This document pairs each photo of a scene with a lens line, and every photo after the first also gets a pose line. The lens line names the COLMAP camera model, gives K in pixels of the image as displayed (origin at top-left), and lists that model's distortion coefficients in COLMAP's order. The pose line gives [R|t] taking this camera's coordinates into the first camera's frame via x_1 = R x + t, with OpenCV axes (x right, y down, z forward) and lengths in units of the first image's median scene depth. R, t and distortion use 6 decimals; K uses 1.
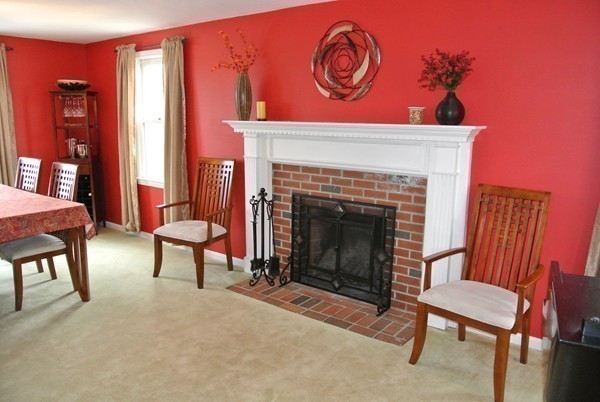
lens RADIAL K [[467.7, 0, 300.0], [0, 467.7, 201.0], [0, 0, 1]] dist [-0.044269, -0.001393]
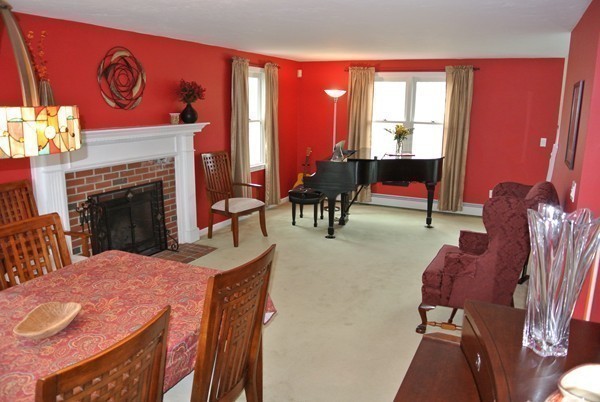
lens RADIAL K [[467.7, 0, 300.0], [0, 467.7, 201.0], [0, 0, 1]] dist [-0.044269, -0.001393]
pose [[-0.214978, -0.219833, 0.951555, -1.297401], [0.159900, 0.953265, 0.256354, -0.230270], [-0.963440, 0.207264, -0.169780, 0.823994]]
